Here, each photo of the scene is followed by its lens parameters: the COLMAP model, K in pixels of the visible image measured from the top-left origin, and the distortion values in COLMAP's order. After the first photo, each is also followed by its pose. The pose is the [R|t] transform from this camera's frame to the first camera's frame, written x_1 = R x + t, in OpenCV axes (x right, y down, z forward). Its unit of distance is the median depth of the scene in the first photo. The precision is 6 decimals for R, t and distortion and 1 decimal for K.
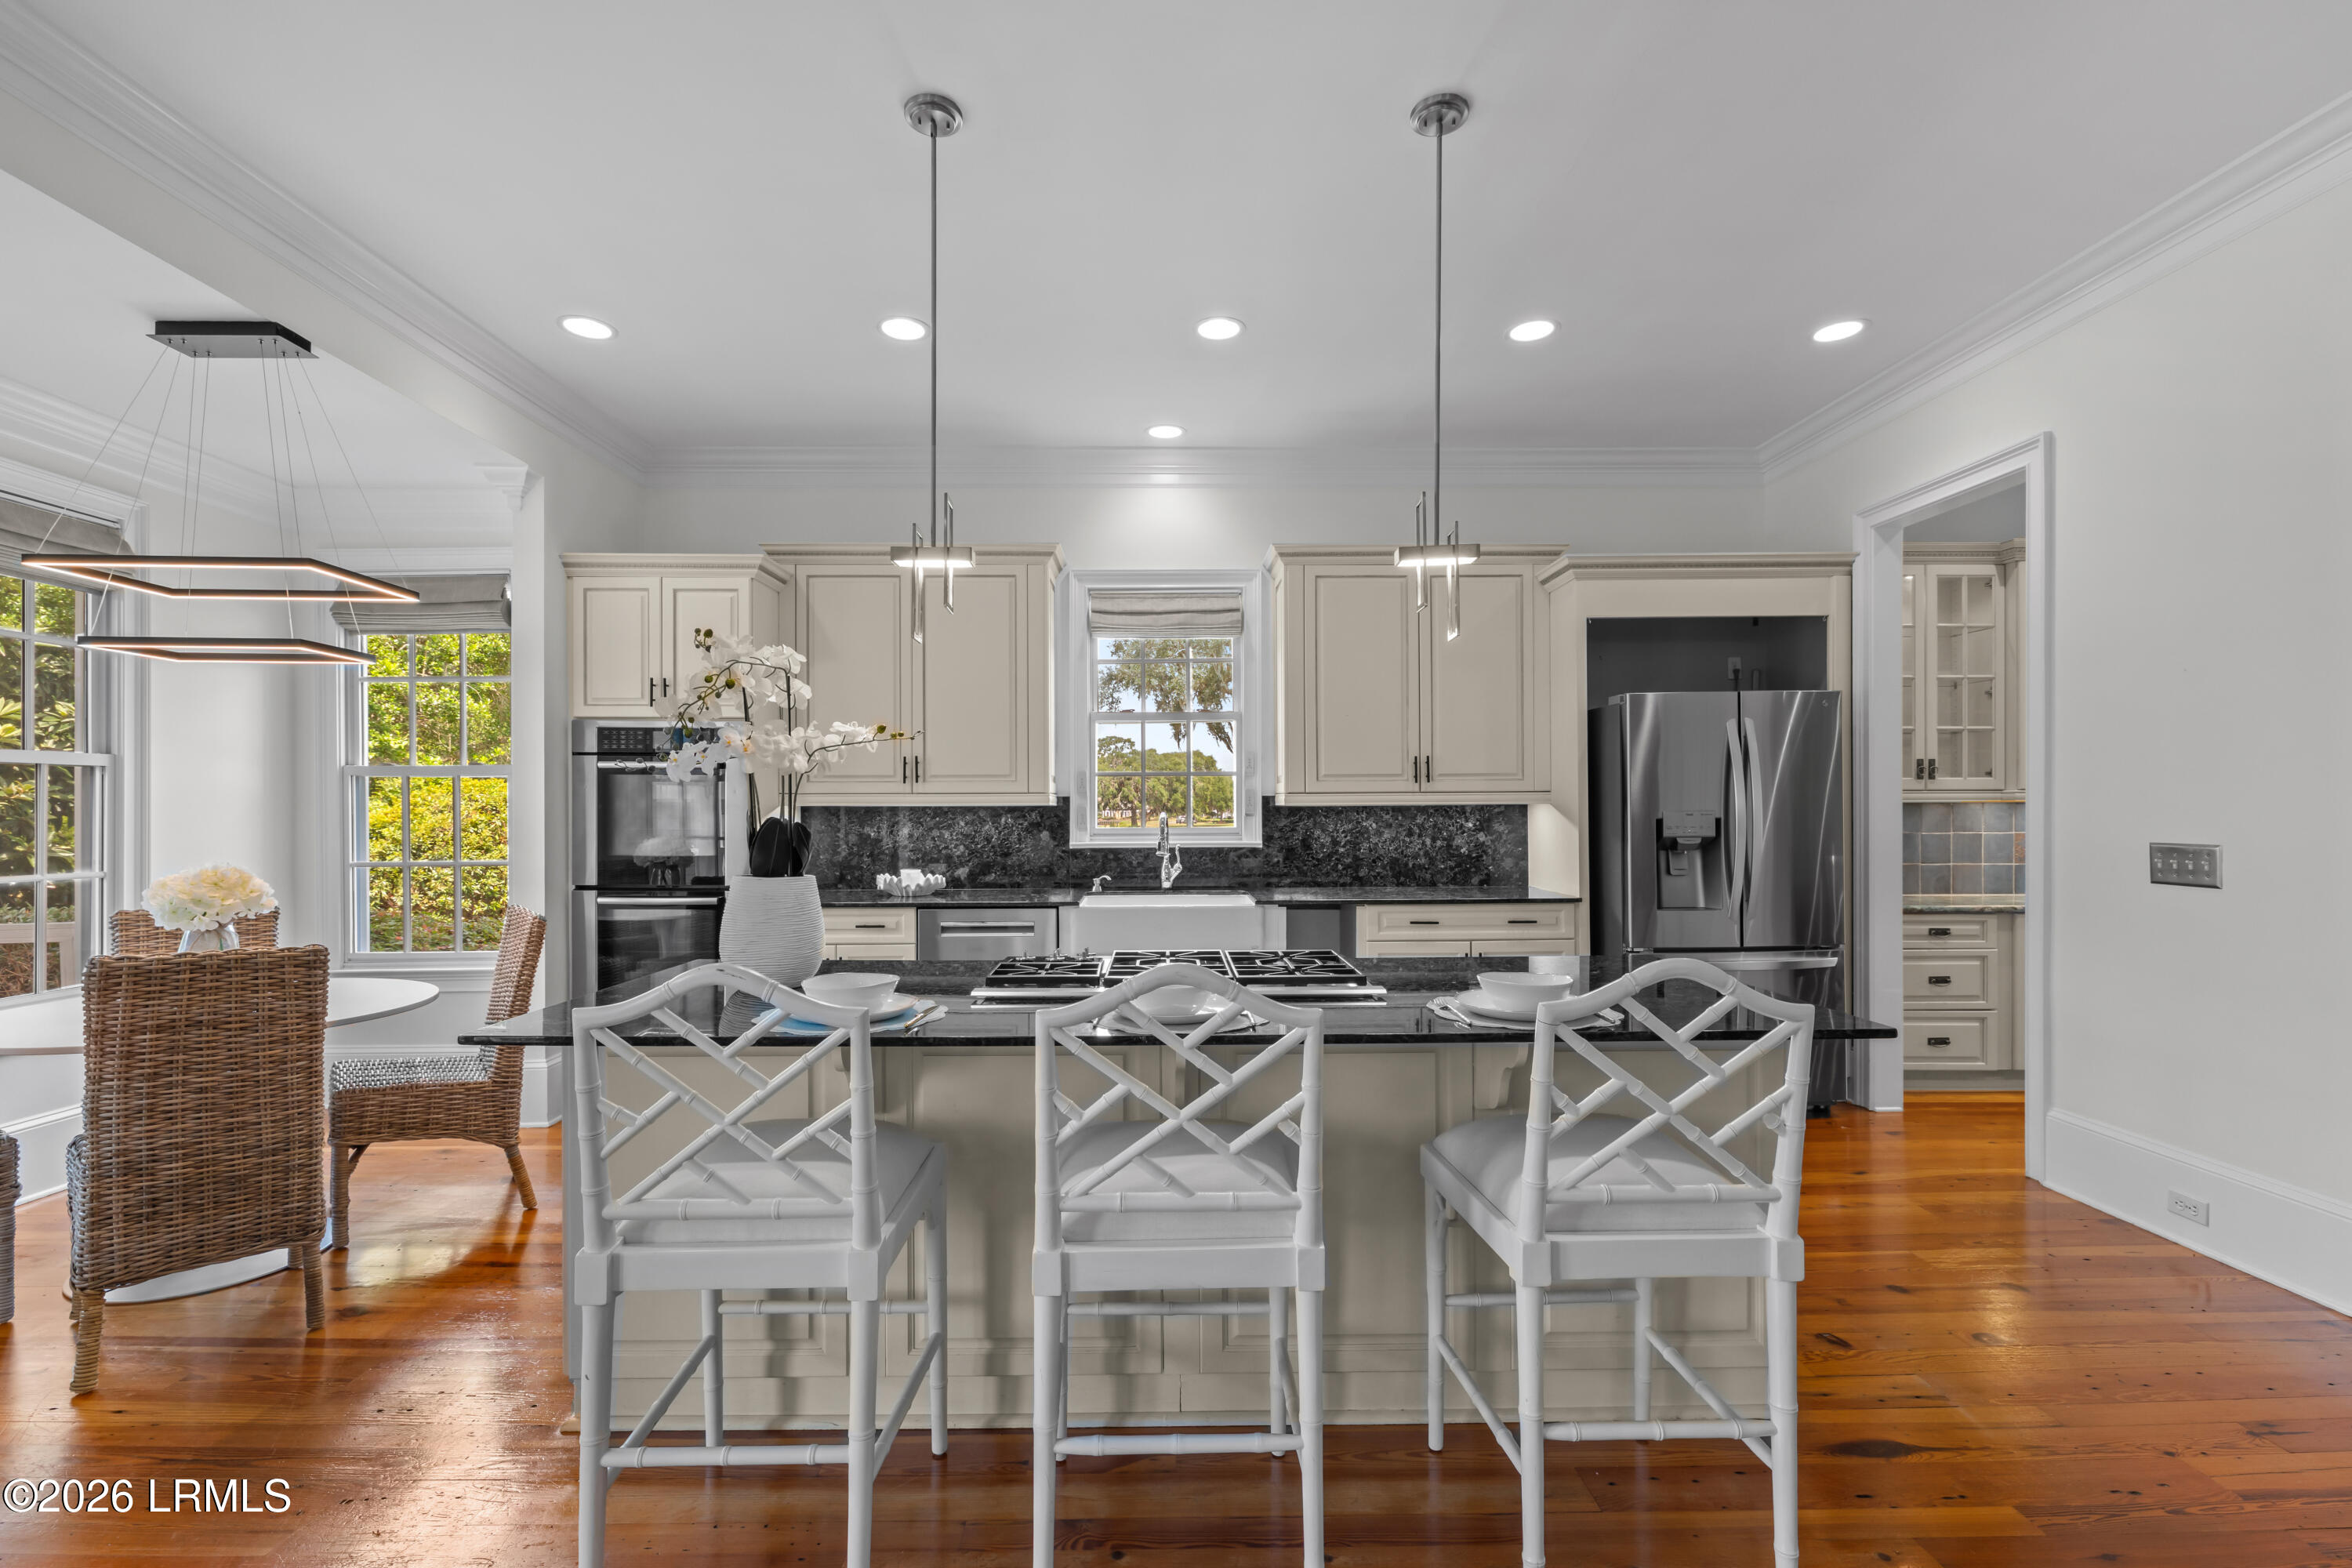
lens RADIAL K [[1027.0, 0, 1179.1], [0, 1027.0, 817.0], [0, 0, 1]] dist [-0.001215, -0.000454]
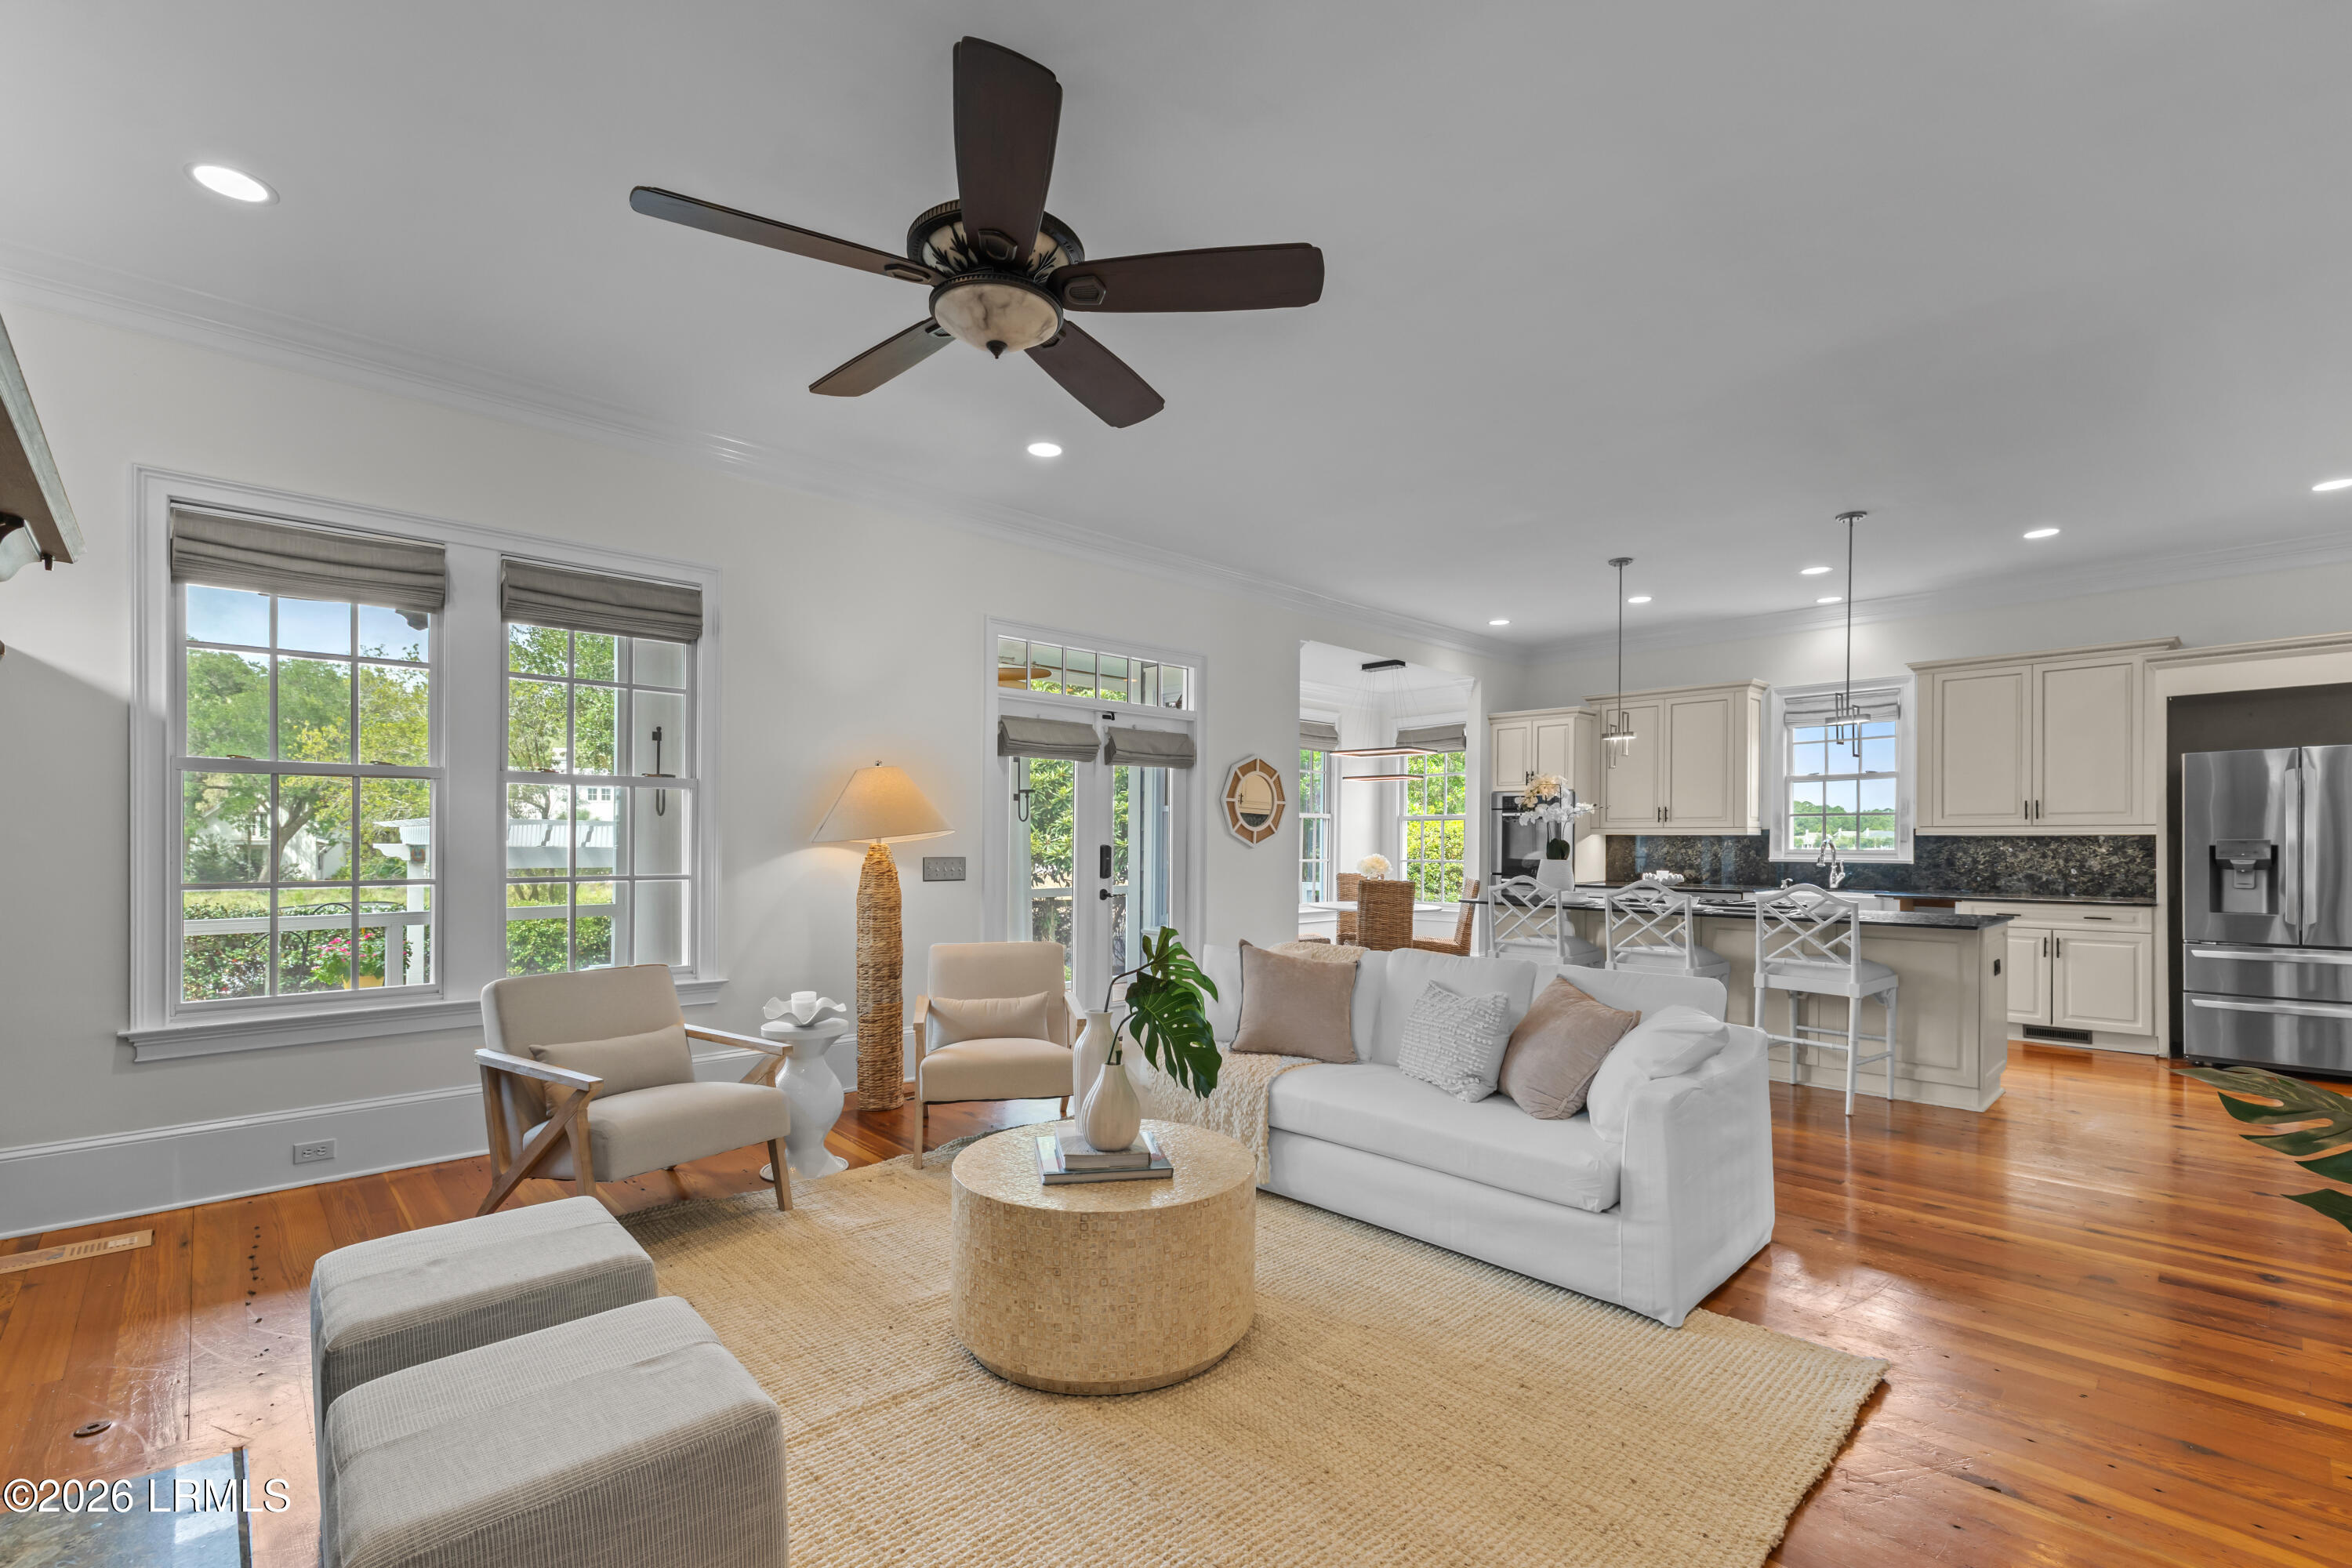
lens RADIAL K [[1037.2, 0, 1182.7], [0, 1037.2, 843.2], [0, 0, 1]] dist [0.001678, 0.000225]
pose [[0.678183, 0.008167, -0.734847, 0.491872], [-0.010592, 0.999943, 0.001338, 0.010033], [0.734816, 0.006876, 0.678231, -0.821888]]
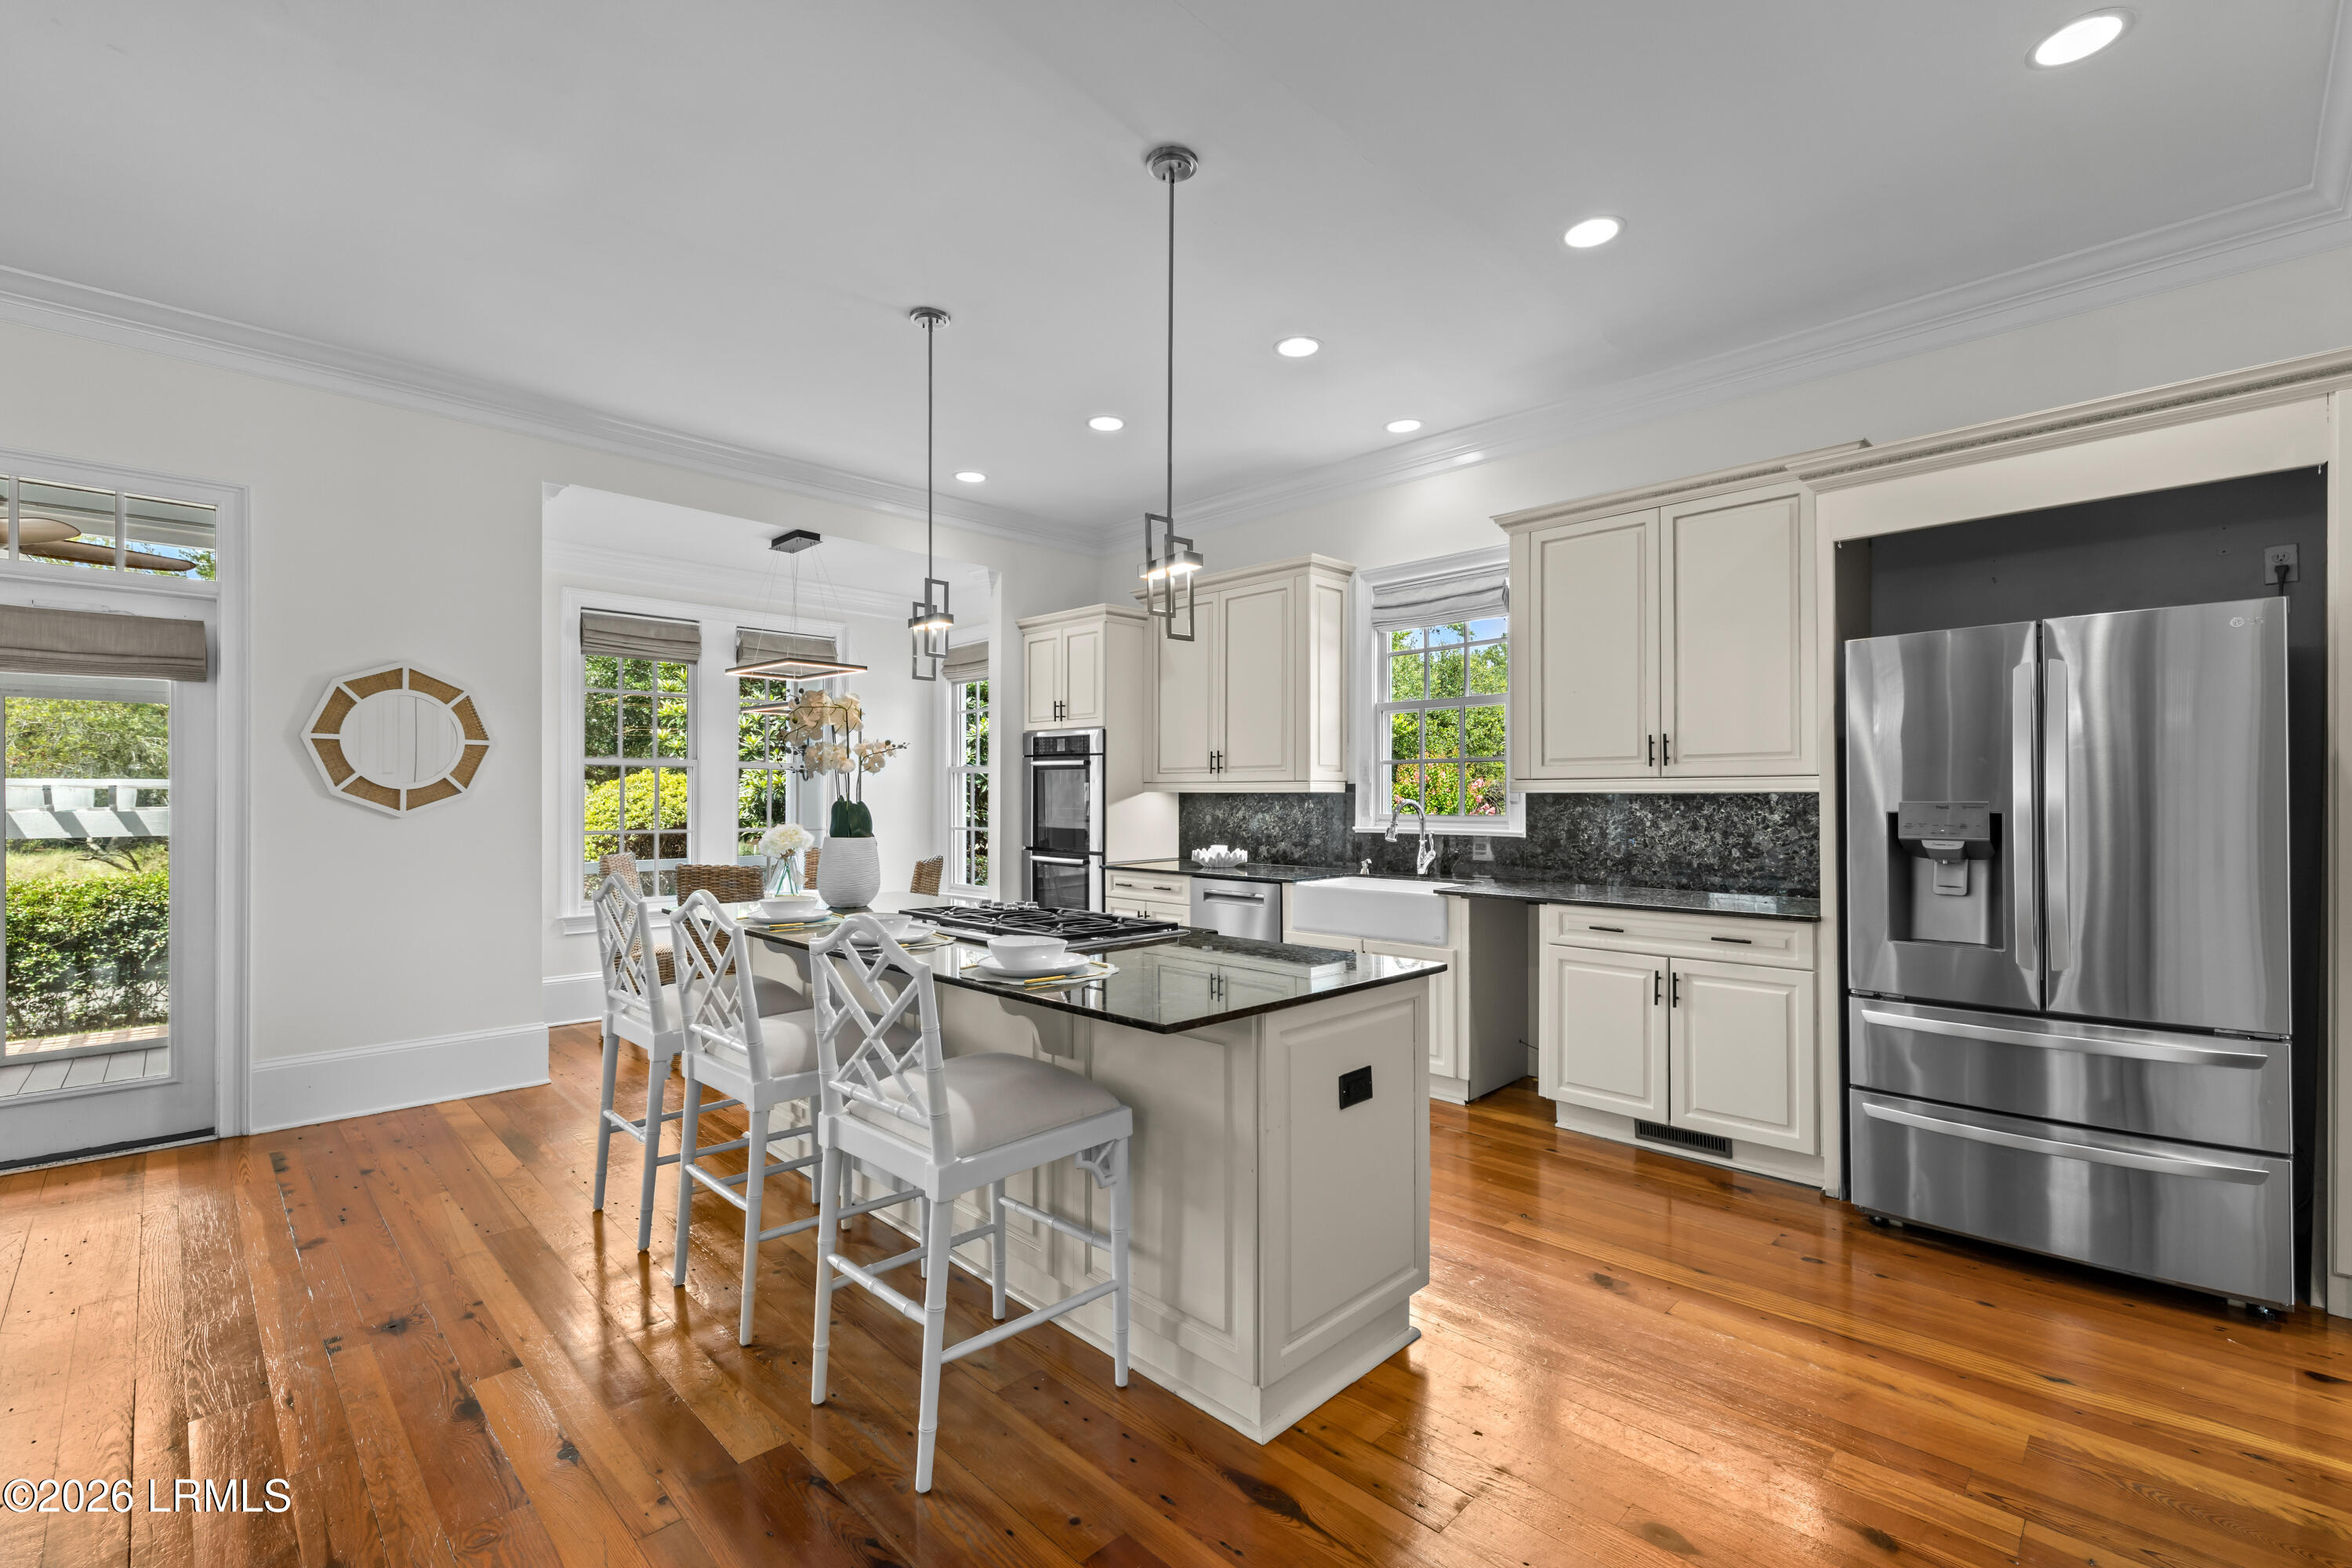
lens RADIAL K [[1028.7, 0, 1167.6], [0, 1028.7, 792.2], [0, 0, 1]] dist [0.000884, 0.000057]
pose [[0.689211, 0.002350, -0.724557, 0.567157], [-0.008116, 0.999957, -0.004476, -0.004934], [0.724515, 0.008965, 0.689201, 0.128654]]
